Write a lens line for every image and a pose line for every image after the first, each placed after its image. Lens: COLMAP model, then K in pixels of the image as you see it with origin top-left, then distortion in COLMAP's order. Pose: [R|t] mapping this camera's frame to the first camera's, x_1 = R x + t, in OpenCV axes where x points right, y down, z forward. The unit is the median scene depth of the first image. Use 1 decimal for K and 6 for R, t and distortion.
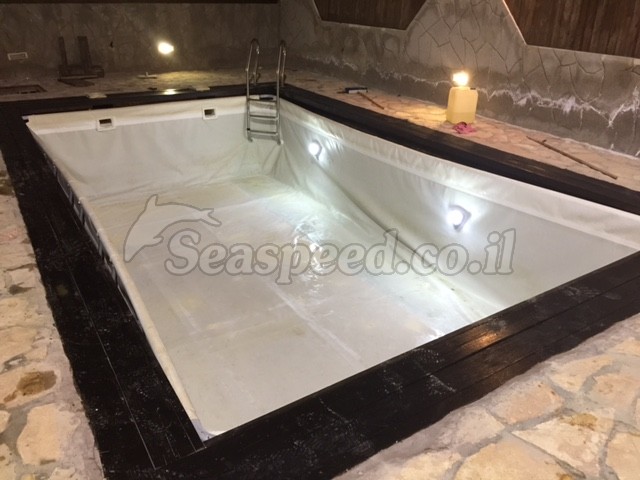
lens RADIAL K [[538.2, 0, 320.0], [0, 538.2, 240.0], [0, 0, 1]] dist [0.089996, -0.129040]
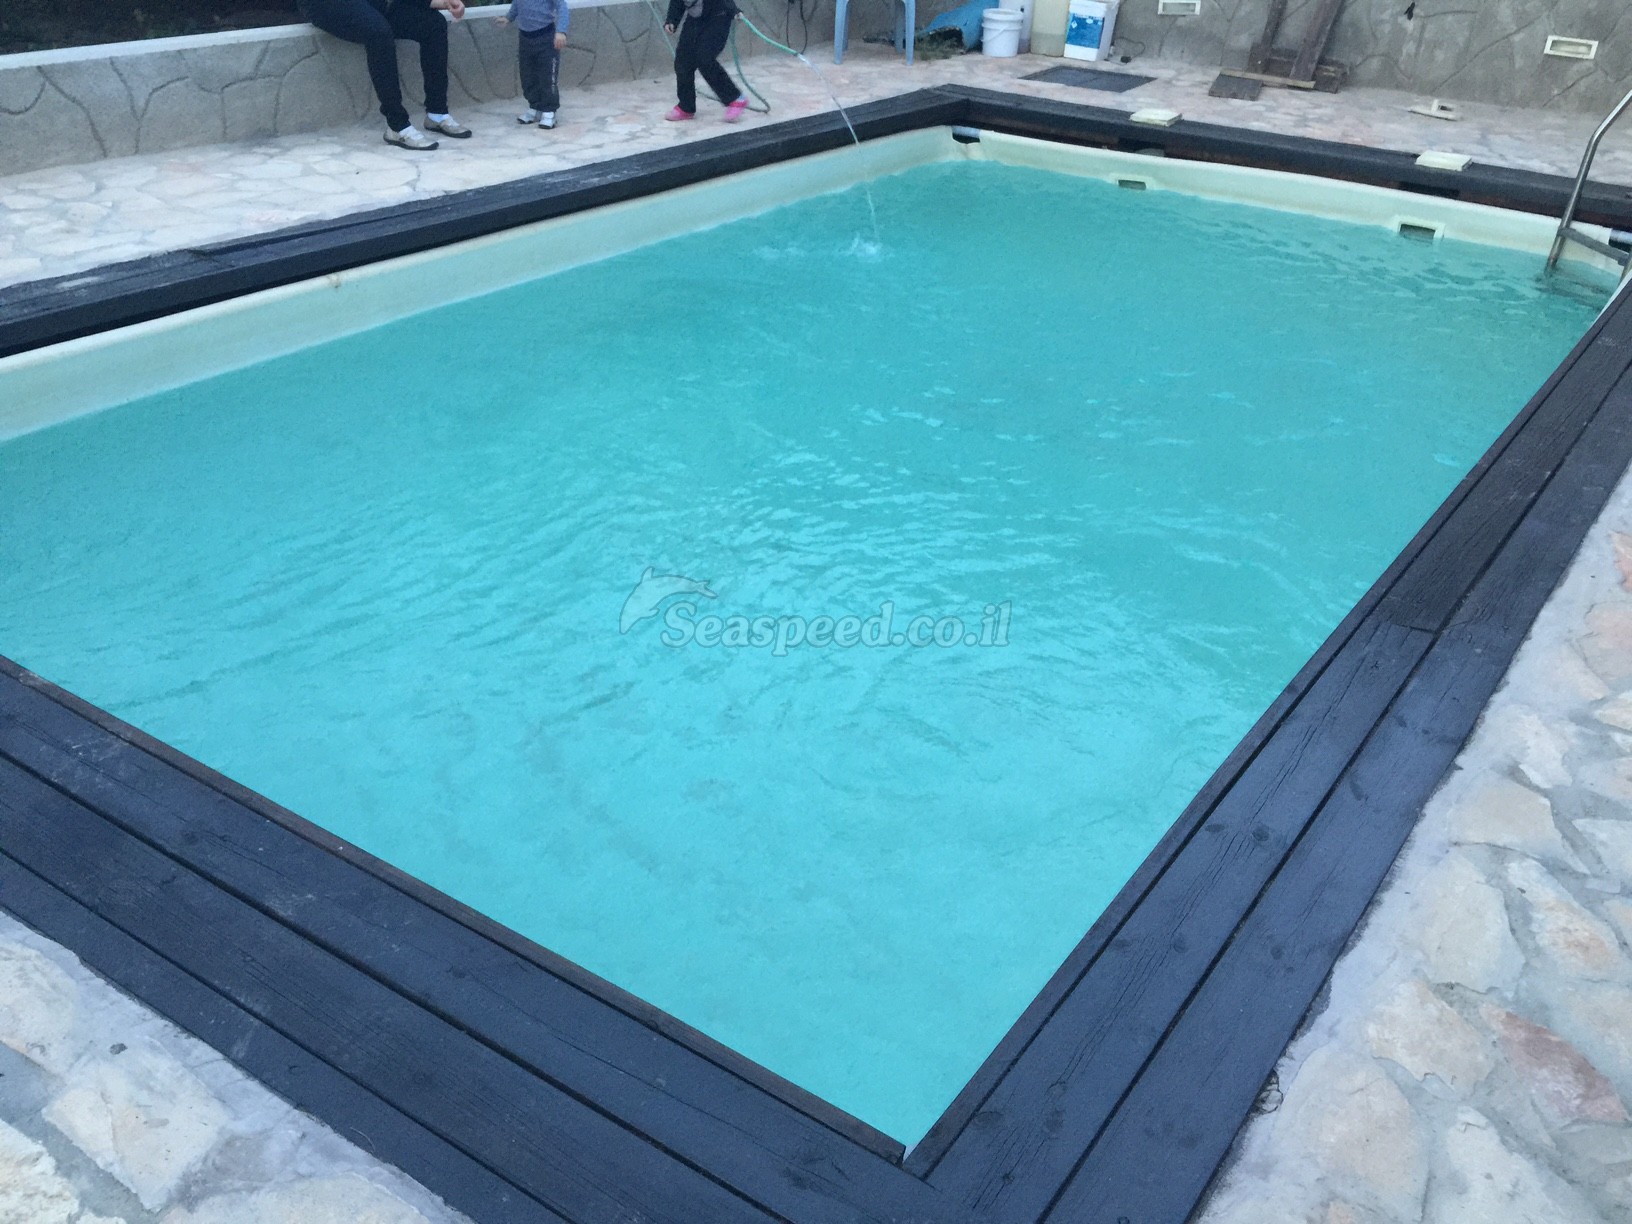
lens RADIAL K [[1373.9, 0, 806.0], [0, 1373.9, 577.6], [0, 0, 1]] dist [0.080906, -0.098802]
pose [[0.406345, 0.446055, -0.797445, 0.571933], [-0.422193, 0.865651, 0.269074, -0.177683], [0.810331, 0.227339, 0.540075, 0.409531]]
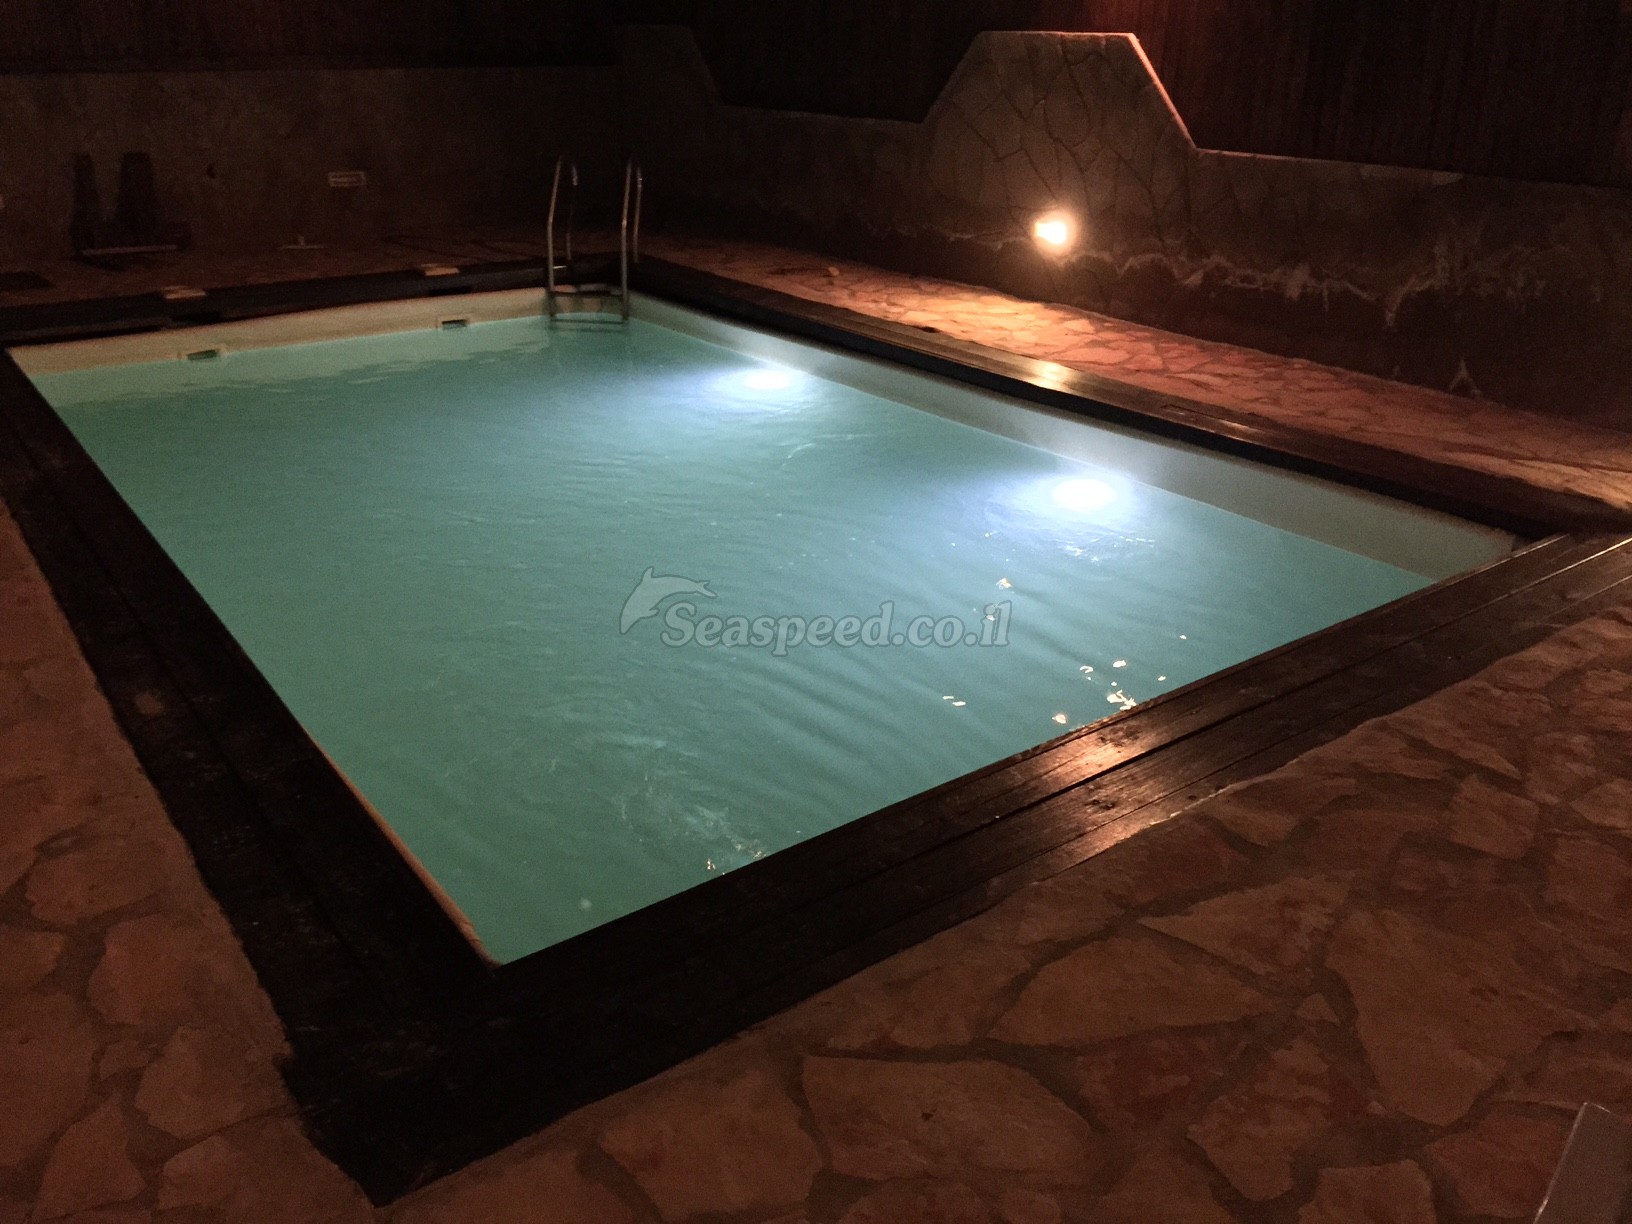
lens RADIAL K [[1373.9, 0, 806.0], [0, 1373.9, 577.6], [0, 0, 1]] dist [0.080906, -0.098802]
pose [[0.998232, -0.035226, 0.047882, 0.003337], [0.037886, 0.997721, -0.055827, 0.032386], [-0.045806, 0.057542, 0.997292, -0.068137]]
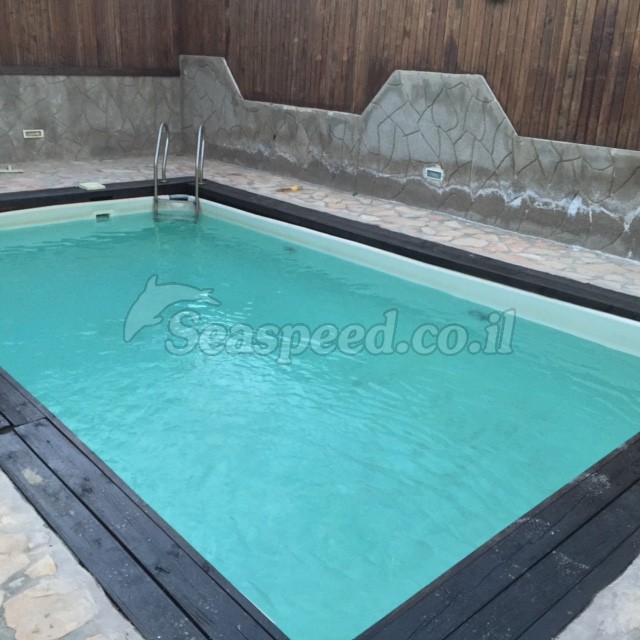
lens RADIAL K [[713.4, 0, 320.0], [0, 713.4, 320.0], [0, 0, 1]] dist [0.043532, -0.047572]
pose [[0.986274, -0.039052, 0.160432, -0.106020], [0.051127, 0.996105, -0.071843, -0.012589], [-0.157001, 0.079060, 0.984429, -0.011380]]
